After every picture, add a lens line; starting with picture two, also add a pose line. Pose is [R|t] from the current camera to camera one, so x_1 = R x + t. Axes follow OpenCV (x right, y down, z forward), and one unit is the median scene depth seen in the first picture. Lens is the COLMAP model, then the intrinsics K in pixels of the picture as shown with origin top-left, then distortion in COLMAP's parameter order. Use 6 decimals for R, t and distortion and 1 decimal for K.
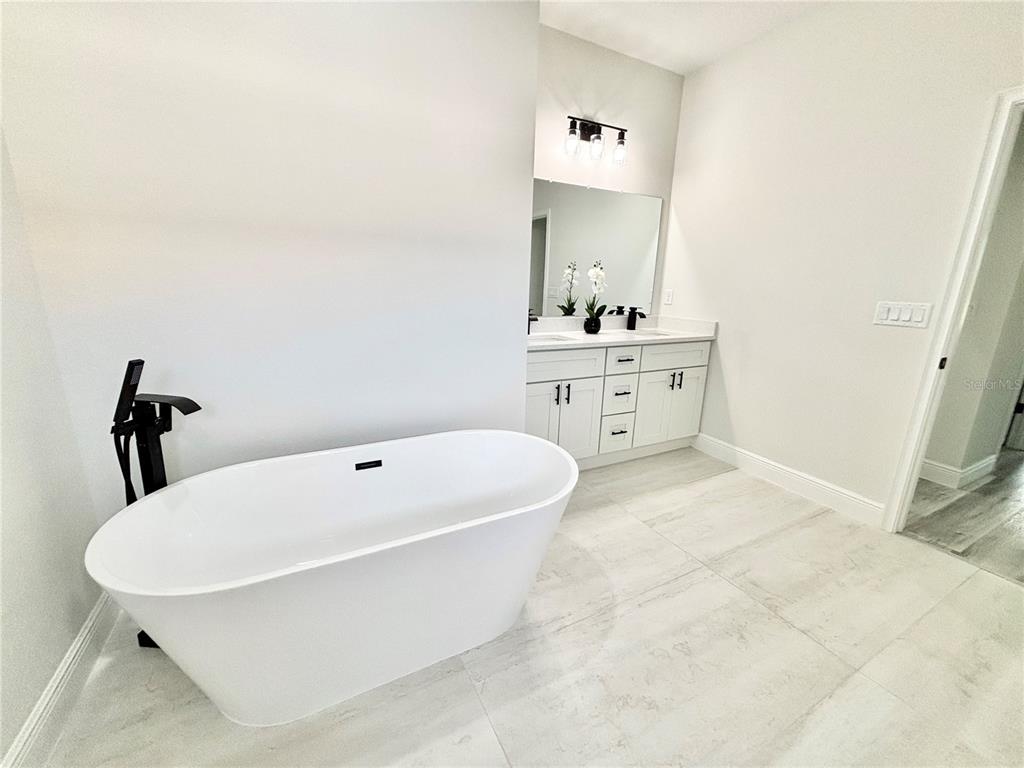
lens RADIAL K [[409.8, 0, 507.6], [0, 409.8, 381.4], [0, 0, 1]] dist [0.001077, -0.000135]
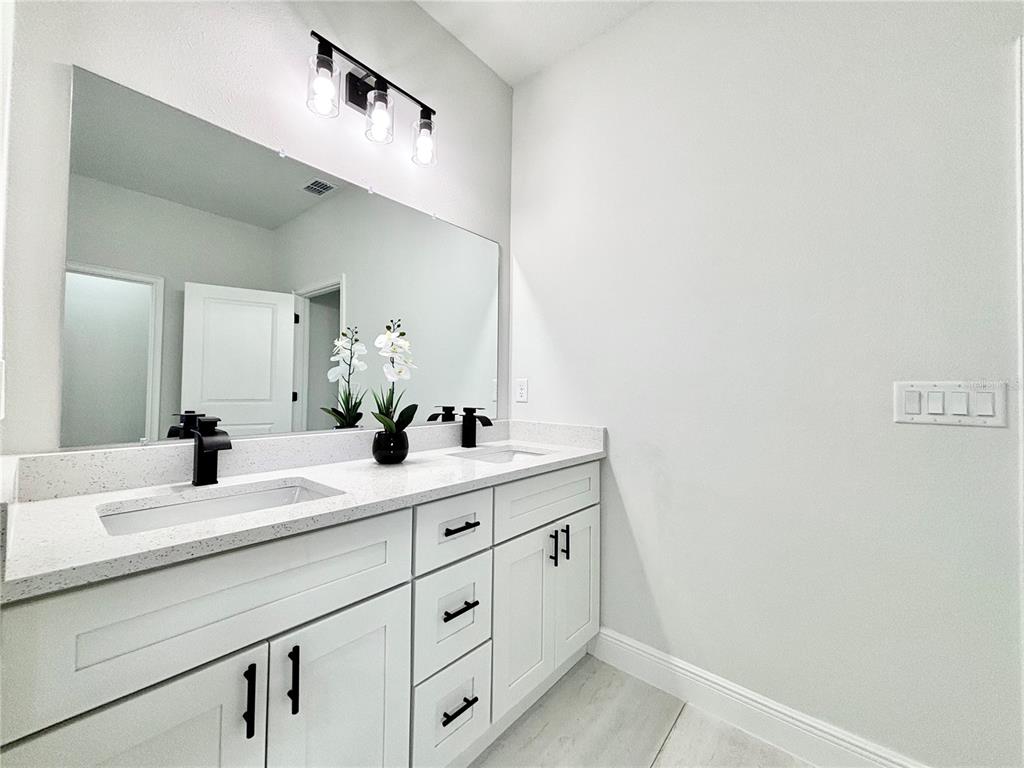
lens RADIAL K [[409.8, 0, 507.6], [0, 409.8, 381.4], [0, 0, 1]] dist [0.001077, -0.000135]
pose [[0.926621, -0.005672, 0.375954, 0.153571], [0.099636, 0.967845, -0.230973, -0.086162], [-0.362556, 0.251483, 0.897390, 0.497741]]
